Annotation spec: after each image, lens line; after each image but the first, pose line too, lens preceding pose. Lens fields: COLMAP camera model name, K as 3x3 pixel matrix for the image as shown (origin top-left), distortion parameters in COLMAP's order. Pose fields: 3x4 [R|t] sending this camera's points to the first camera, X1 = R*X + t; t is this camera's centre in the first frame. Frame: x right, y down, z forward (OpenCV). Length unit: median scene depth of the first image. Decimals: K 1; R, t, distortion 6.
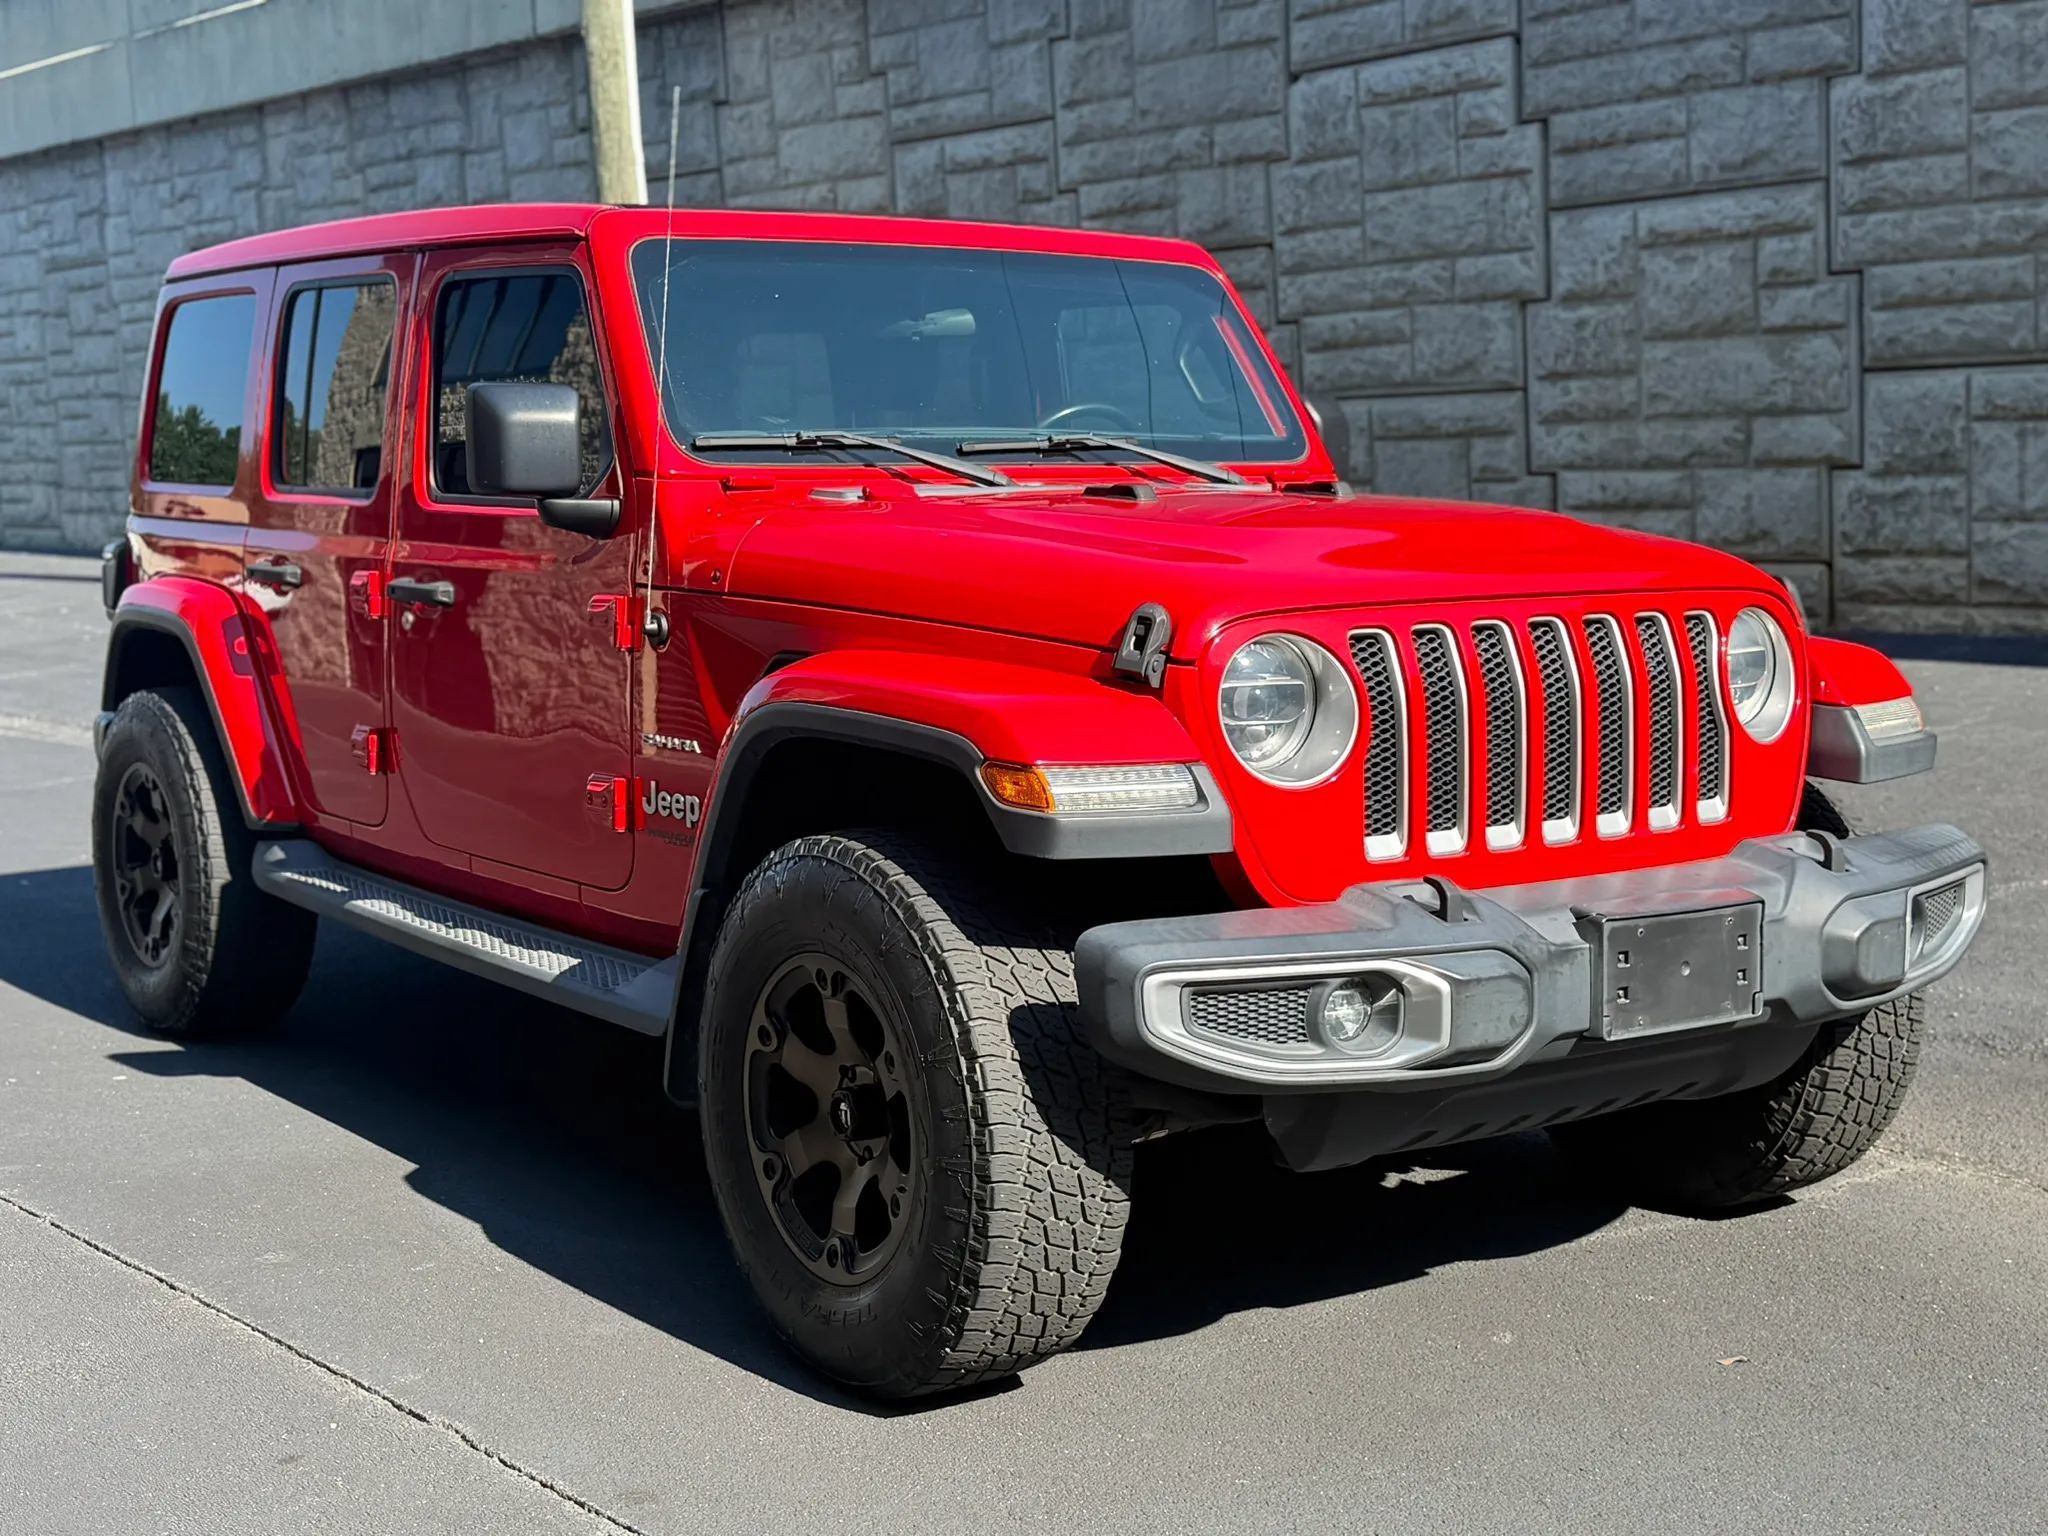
lens RADIAL K [[2884.6, 0, 963.8], [0, 2884.6, 771.4], [0, 0, 1]] dist [0.262712, -0.632560]
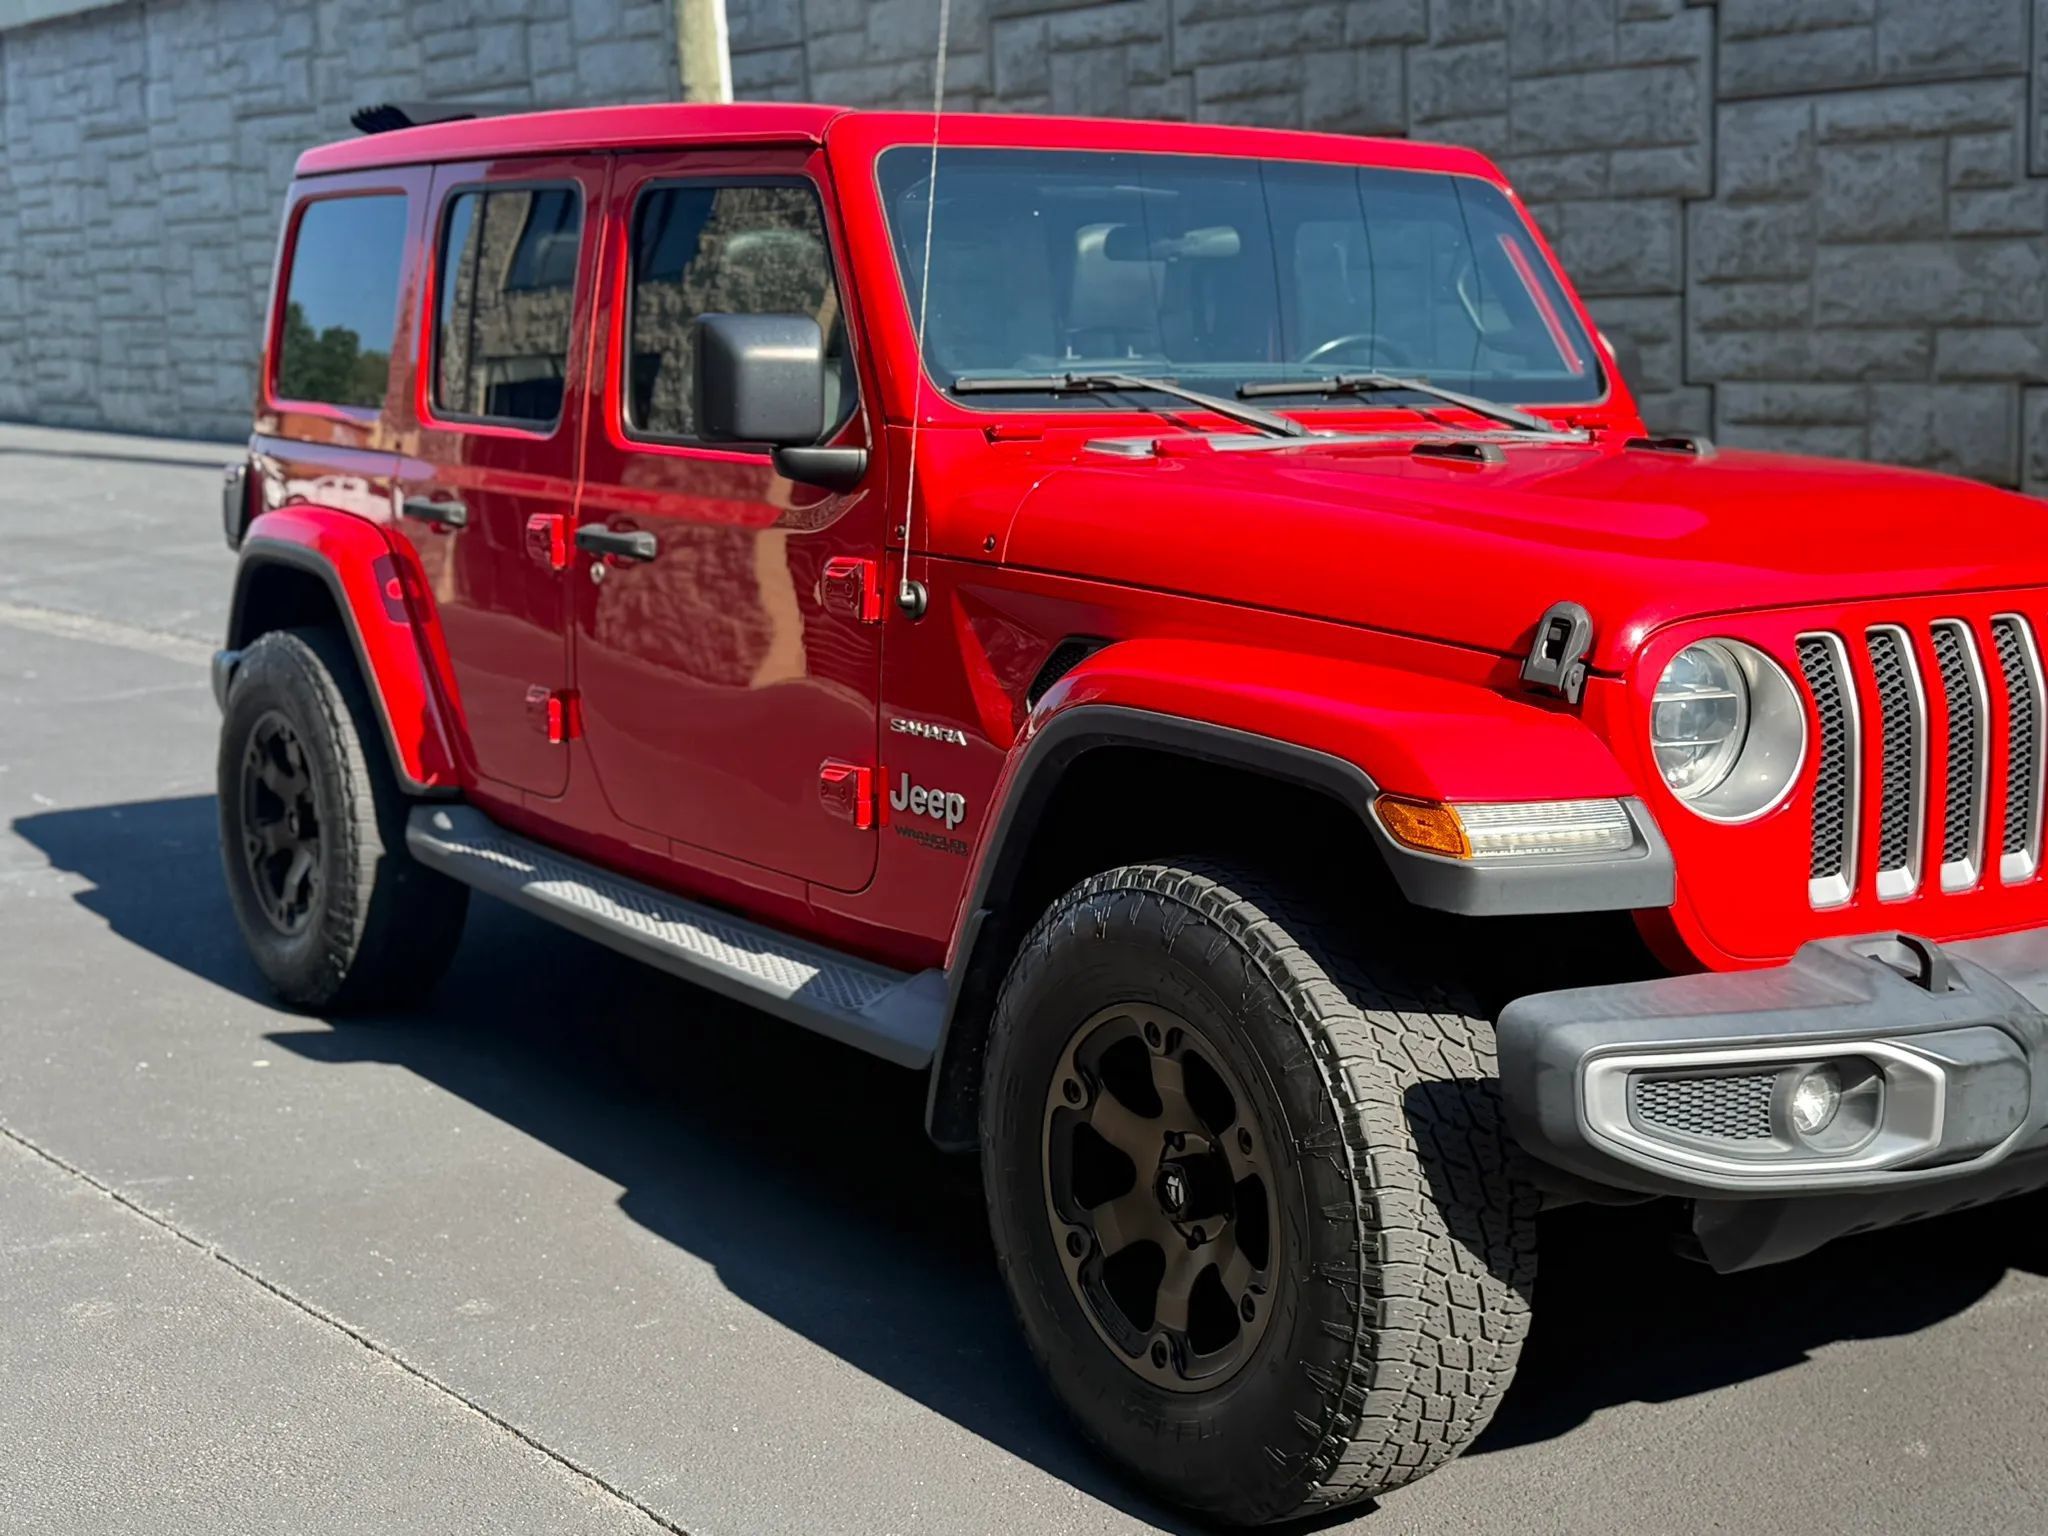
lens RADIAL K [[2884.6, 0, 963.8], [0, 2884.6, 771.4], [0, 0, 1]] dist [0.262712, -0.632560]
pose [[0.999892, 0.014626, -0.001290, -0.069279], [-0.014559, 0.999016, 0.041888, -0.026856], [0.001902, -0.041865, 0.999121, 0.098305]]
